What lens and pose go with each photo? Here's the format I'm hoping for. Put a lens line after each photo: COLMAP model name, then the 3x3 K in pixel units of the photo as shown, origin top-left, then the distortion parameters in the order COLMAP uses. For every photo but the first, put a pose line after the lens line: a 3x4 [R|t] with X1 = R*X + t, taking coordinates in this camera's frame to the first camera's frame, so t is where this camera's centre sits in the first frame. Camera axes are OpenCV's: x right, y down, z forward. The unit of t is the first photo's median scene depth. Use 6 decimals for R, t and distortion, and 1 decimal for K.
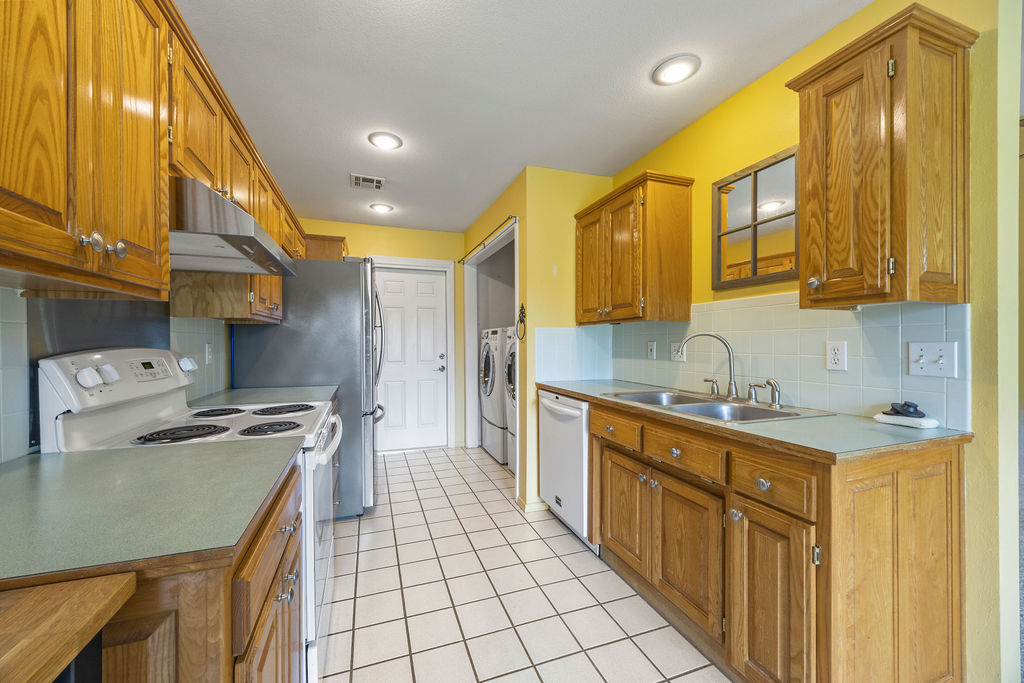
lens RADIAL K [[391.0, 0, 501.0], [0, 391.0, 344.2], [0, 0, 1]] dist [-0.006076, 0.000739]
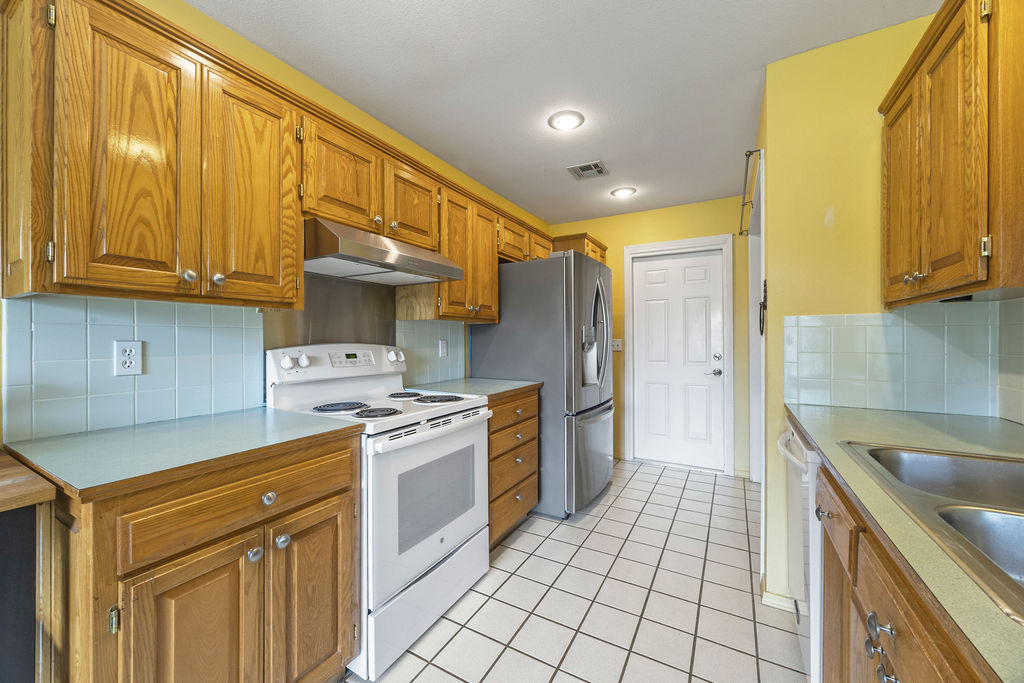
lens RADIAL K [[391.0, 0, 510.8], [0, 391.0, 339.7], [0, 0, 1]] dist [-0.006076, 0.000739]
pose [[0.654632, 0.000393, -0.755947, 0.325062], [-0.002946, 0.999994, -0.002031, -0.002076], [0.755942, 0.003556, 0.654629, 0.308008]]
